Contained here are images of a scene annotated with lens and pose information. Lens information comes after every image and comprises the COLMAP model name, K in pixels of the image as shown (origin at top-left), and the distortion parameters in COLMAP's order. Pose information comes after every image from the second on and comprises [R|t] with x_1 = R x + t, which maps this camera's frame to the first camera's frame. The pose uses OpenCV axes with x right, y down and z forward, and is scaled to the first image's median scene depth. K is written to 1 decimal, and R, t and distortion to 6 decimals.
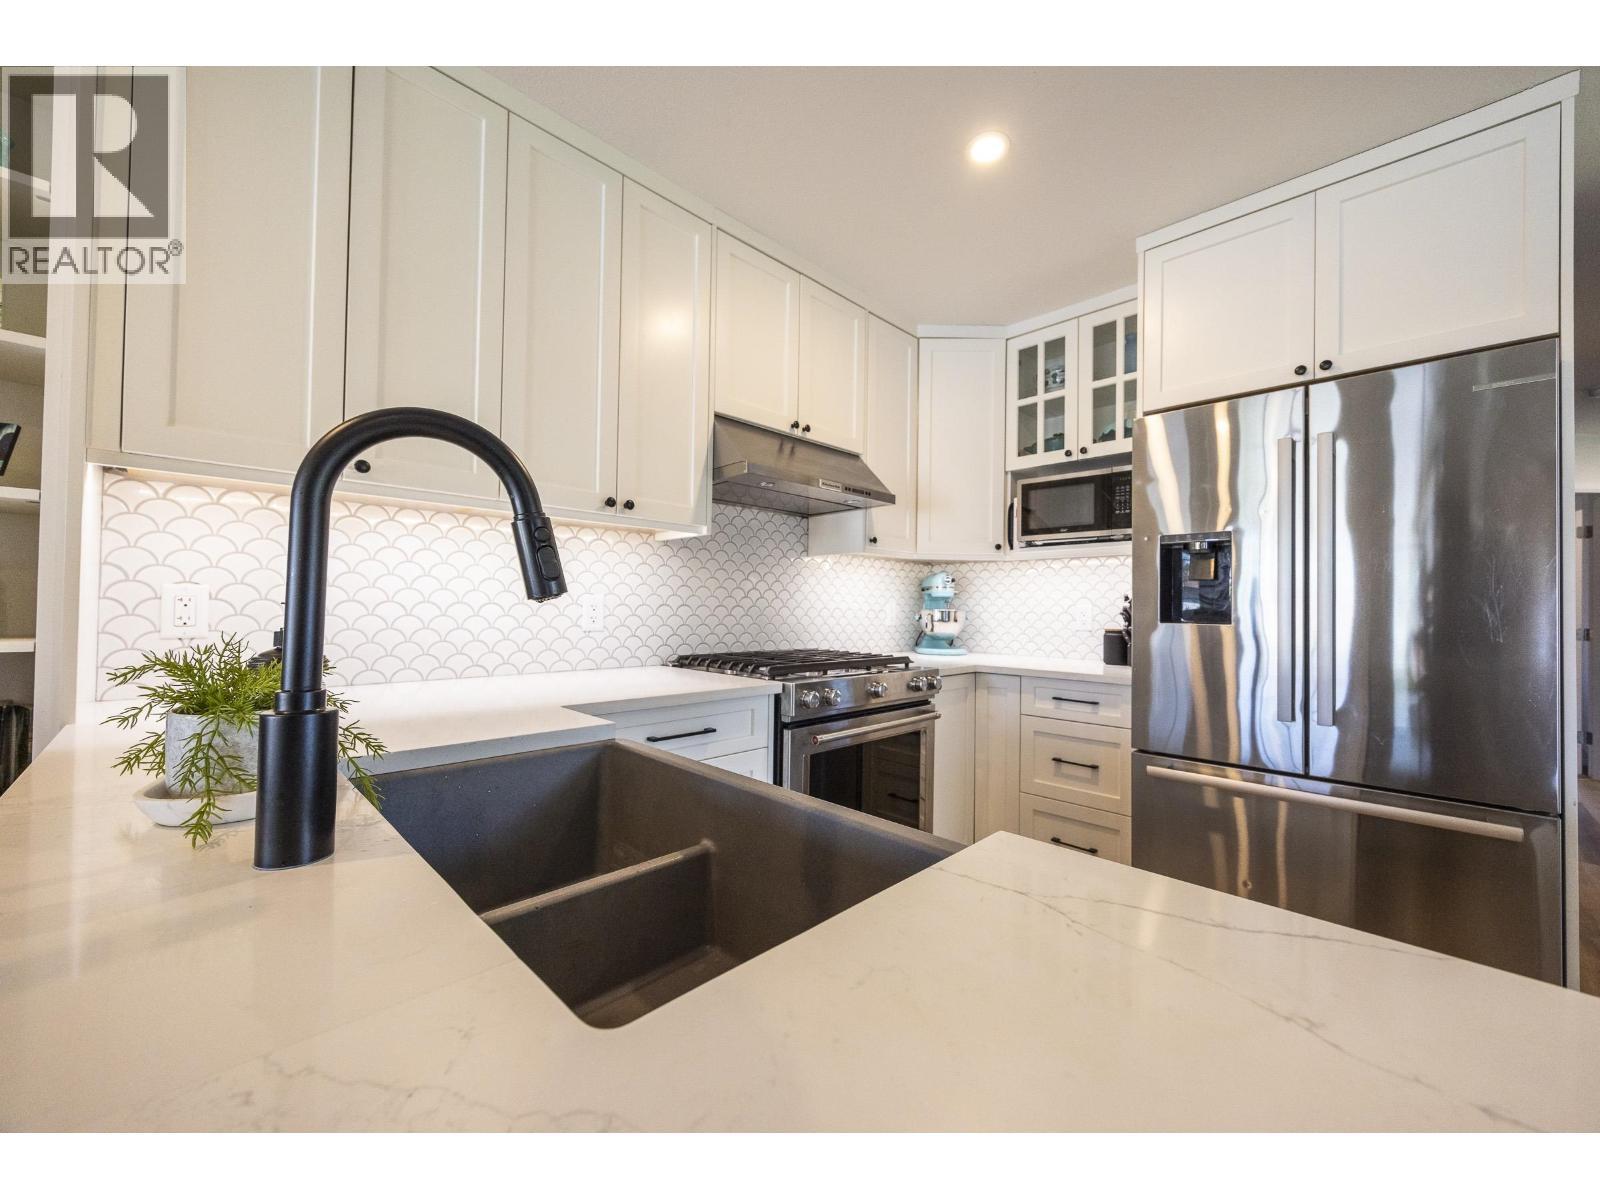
lens RADIAL K [[616.2, 0, 809.8], [0, 616.2, 598.2], [0, 0, 1]] dist [0.001852, -0.000608]
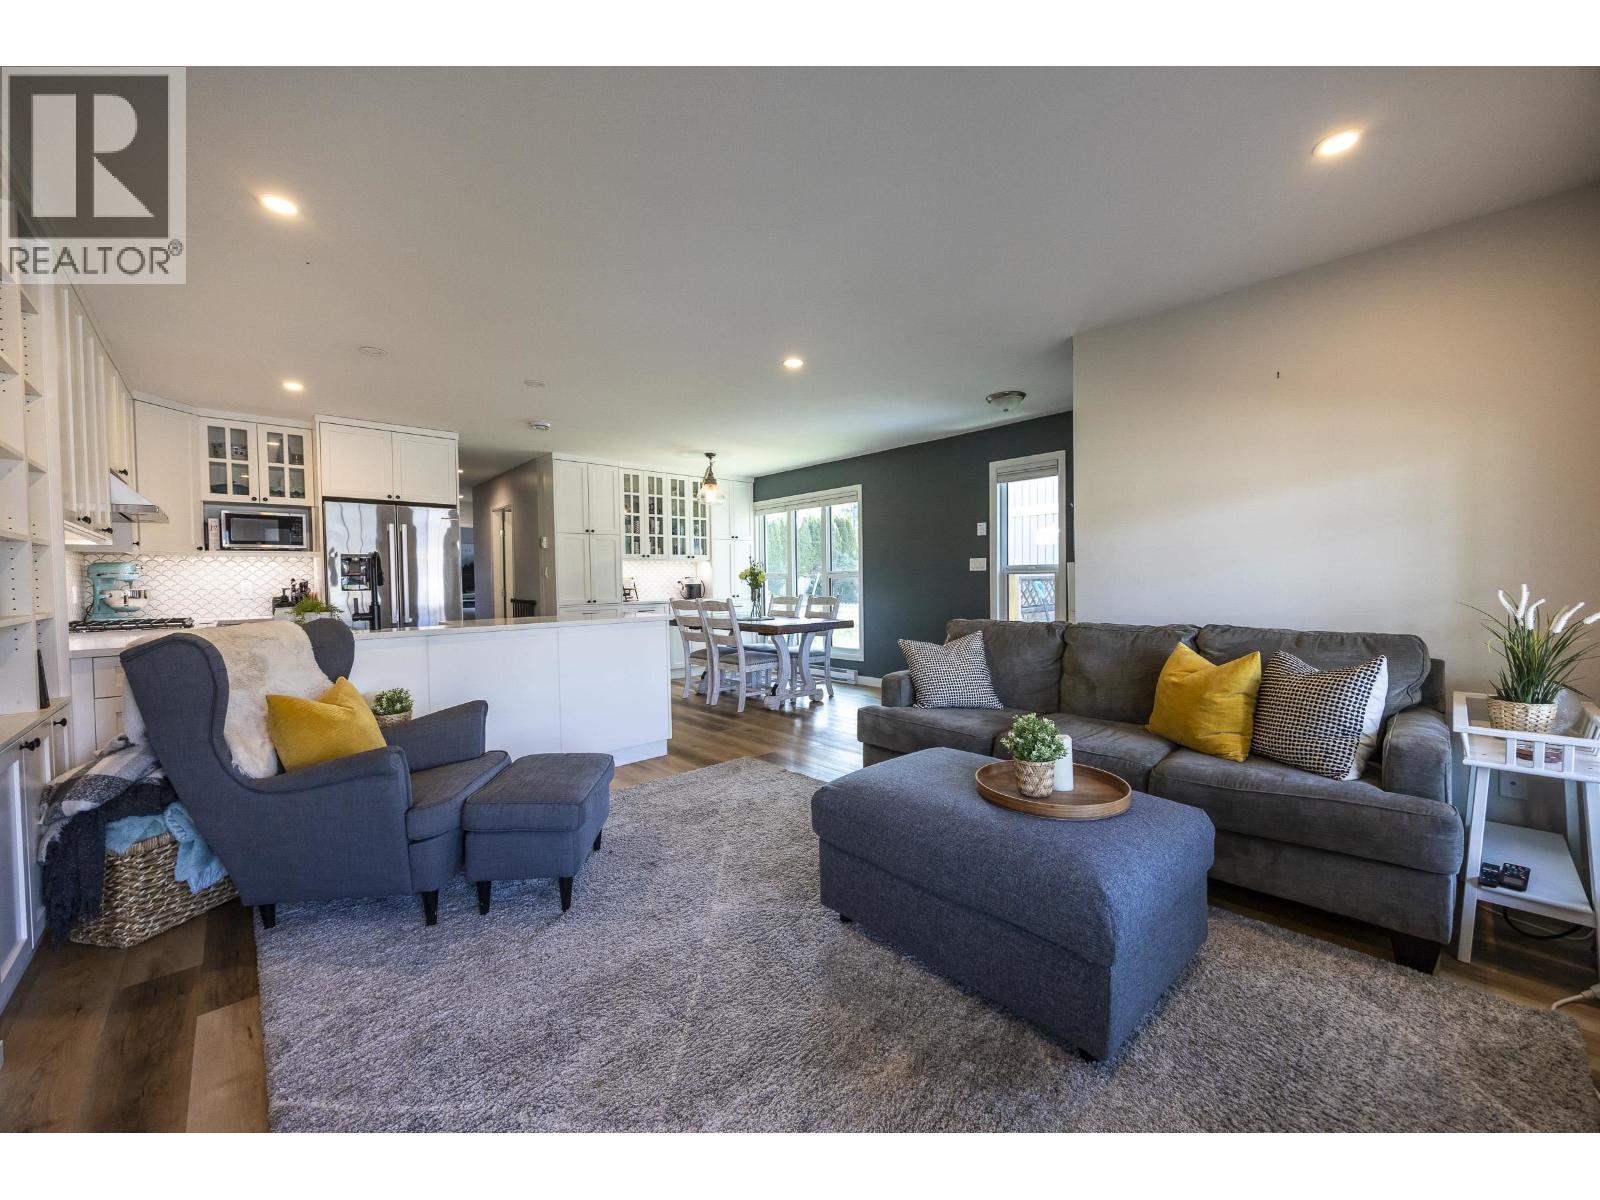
lens RADIAL K [[616.2, 0, 793.3], [0, 616.2, 590.8], [0, 0, 1]] dist [0.001852, -0.000608]
pose [[0.069303, -0.039360, 0.996819, -1.239465], [-0.005893, 0.999188, 0.039863, -0.050737], [-0.997578, -0.008637, 0.069015, -0.661943]]
